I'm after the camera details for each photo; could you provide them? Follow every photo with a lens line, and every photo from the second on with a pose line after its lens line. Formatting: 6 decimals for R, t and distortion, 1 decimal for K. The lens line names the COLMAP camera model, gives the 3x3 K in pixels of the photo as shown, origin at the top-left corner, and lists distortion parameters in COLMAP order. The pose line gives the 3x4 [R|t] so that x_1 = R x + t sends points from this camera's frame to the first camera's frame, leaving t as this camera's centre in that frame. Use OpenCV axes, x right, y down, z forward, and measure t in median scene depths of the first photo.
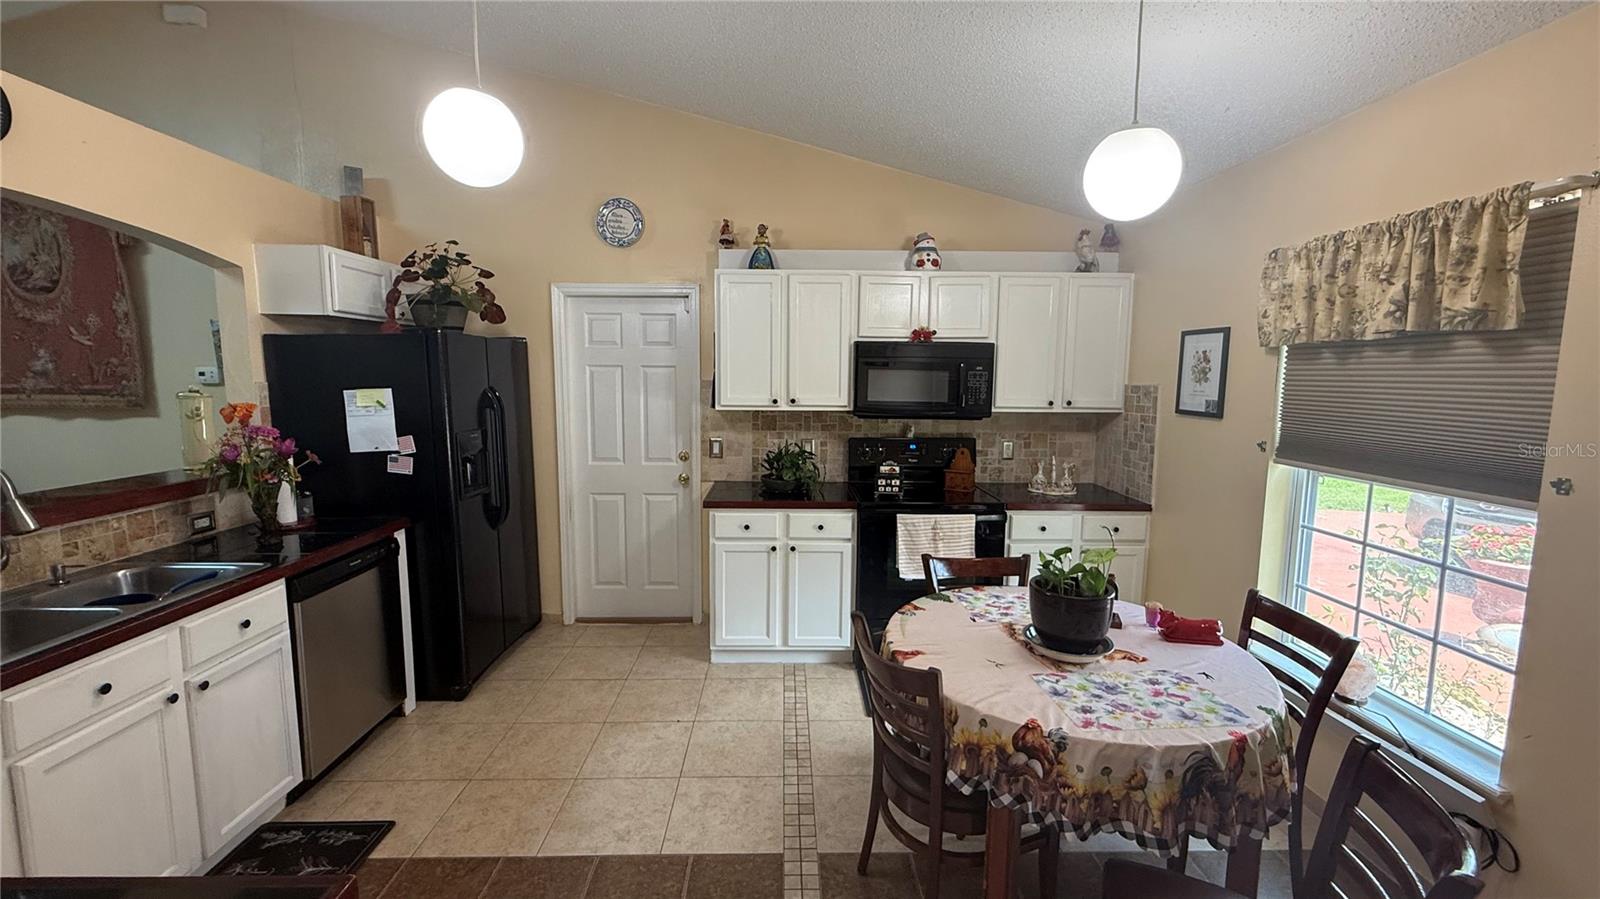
lens RADIAL K [[633.7, 0, 793.1], [0, 633.7, 448.6], [0, 0, 1]] dist [-0.000546, -0.000252]
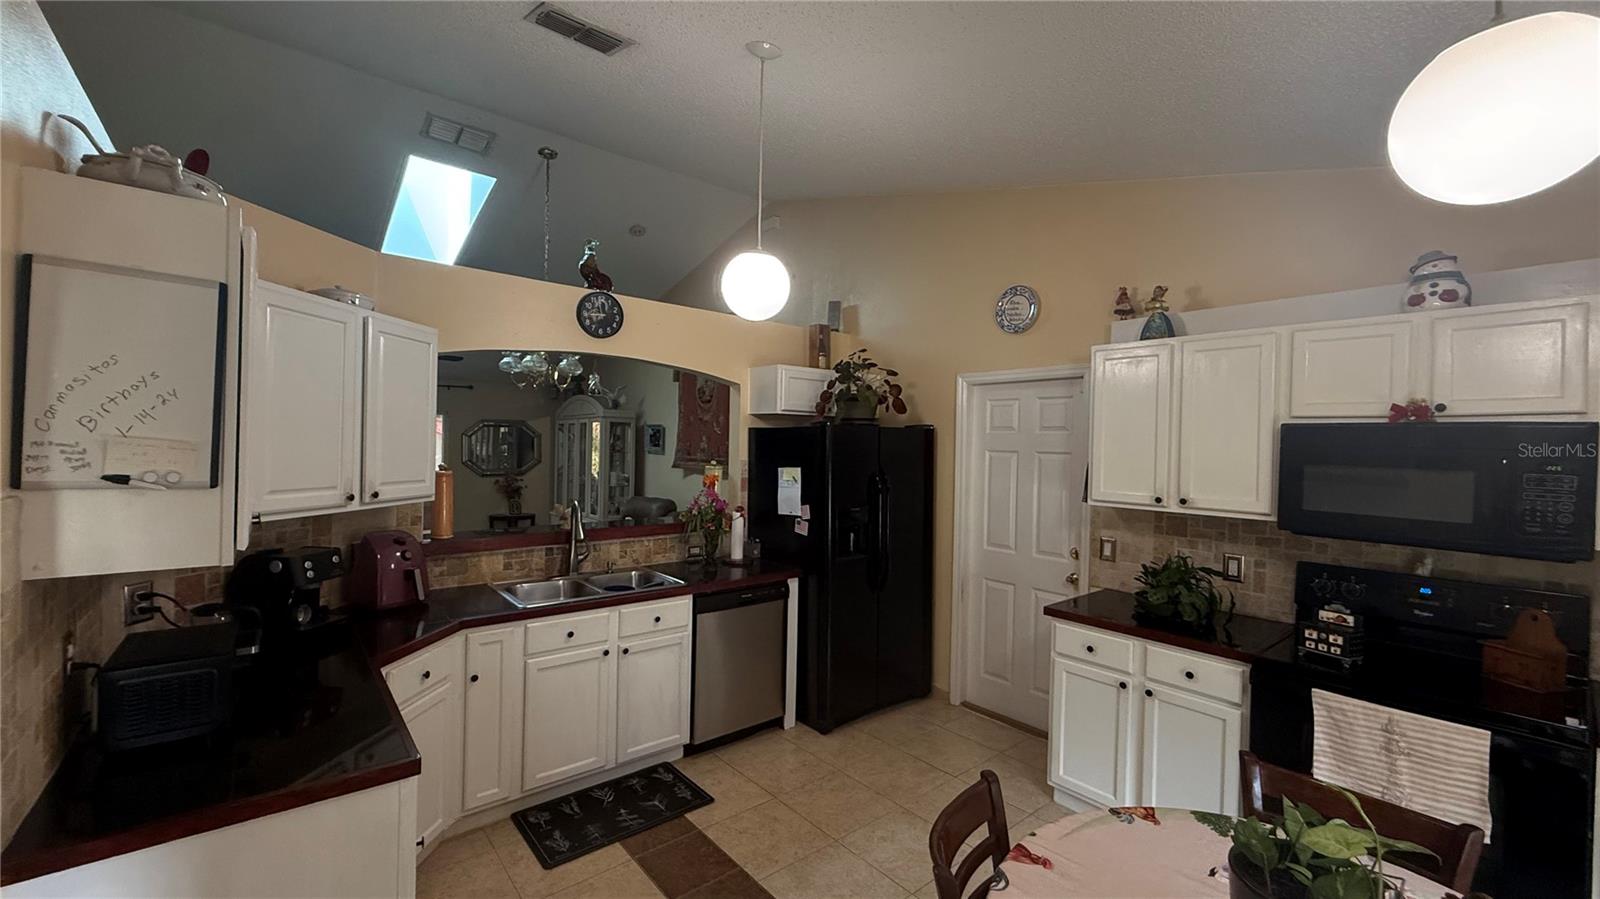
lens RADIAL K [[633.7, 0, 793.1], [0, 633.7, 448.6], [0, 0, 1]] dist [-0.000546, -0.000252]
pose [[0.626770, 0.013255, -0.779092, 0.308218], [-0.105256, 0.992131, -0.067798, -0.036806], [0.772062, 0.124498, 0.623233, 0.142556]]
